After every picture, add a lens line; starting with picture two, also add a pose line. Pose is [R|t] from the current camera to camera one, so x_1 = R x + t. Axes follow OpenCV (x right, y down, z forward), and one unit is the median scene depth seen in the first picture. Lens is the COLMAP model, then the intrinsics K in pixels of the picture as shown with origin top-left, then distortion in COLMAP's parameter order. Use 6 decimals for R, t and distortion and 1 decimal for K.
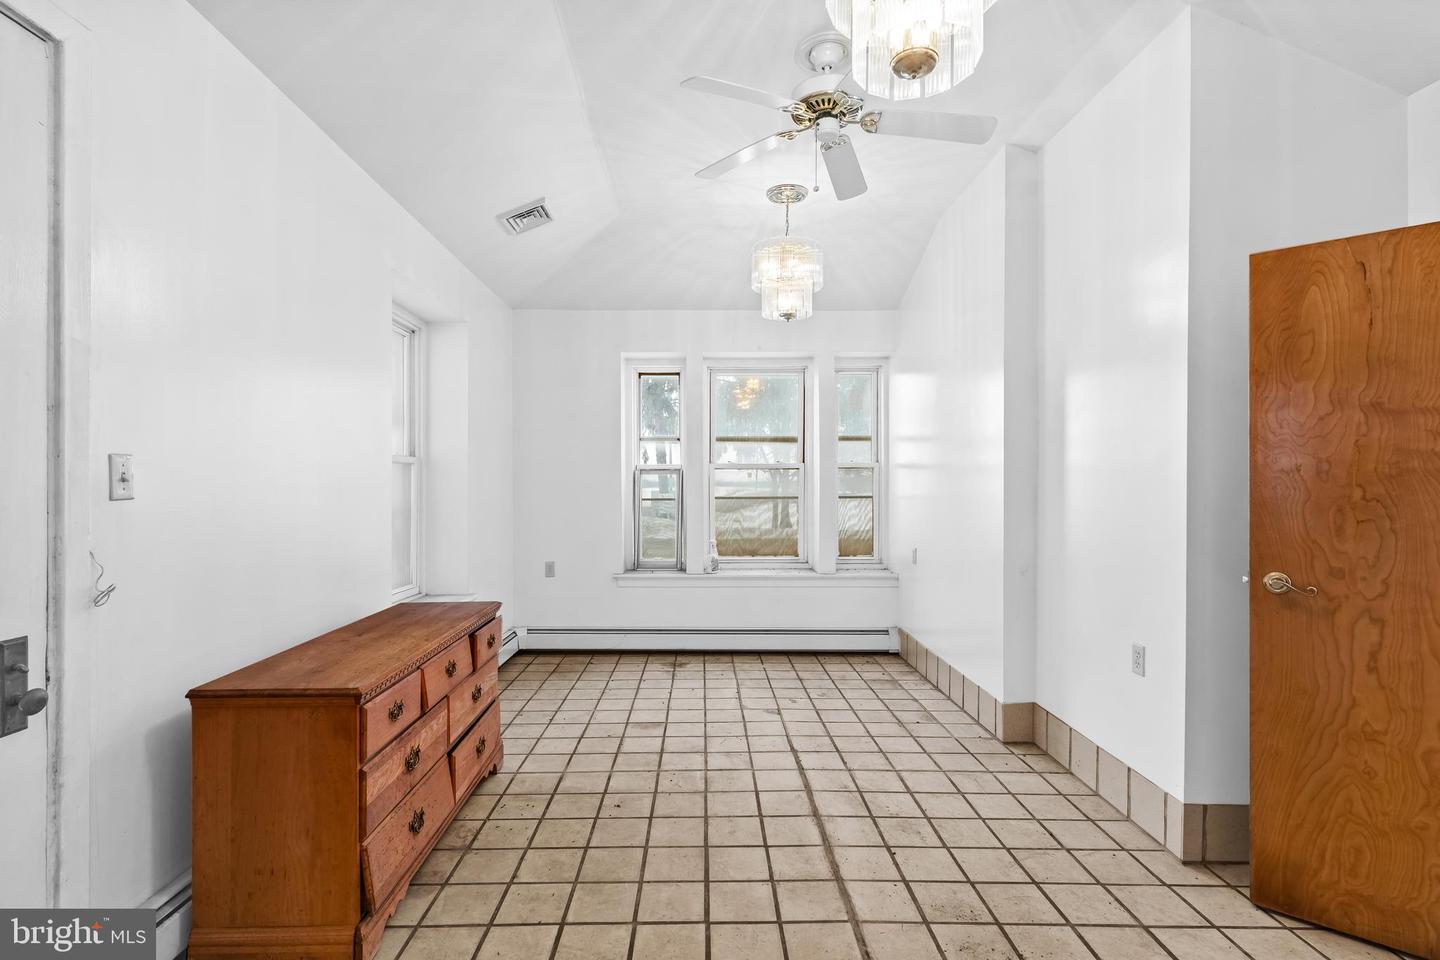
lens RADIAL K [[724.4, 0, 691.1], [0, 724.4, 495.1], [0, 0, 1]] dist [-0.054287, -0.000186]
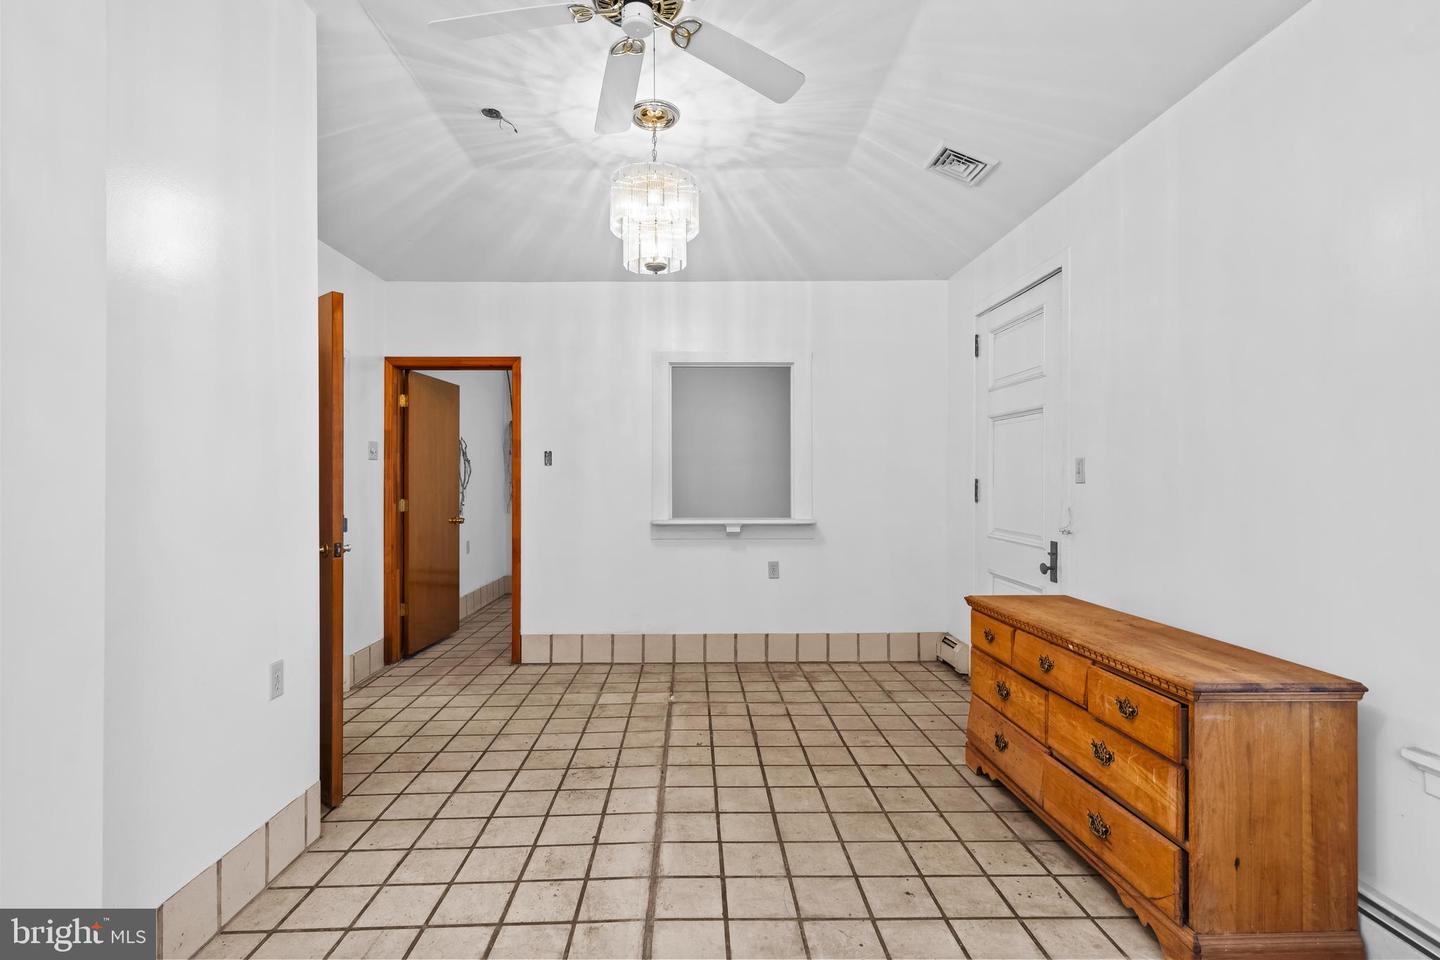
lens RADIAL K [[756.7, 0, 720.0], [0, 756.7, 480.0], [0, 0, 1]] dist [-0.000606, -0.000502]
pose [[-0.998584, 0.002428, -0.053146, 0.156257], [0.001638, 0.999888, 0.014900, -0.020189], [0.053176, 0.014792, -0.998476, 1.998794]]
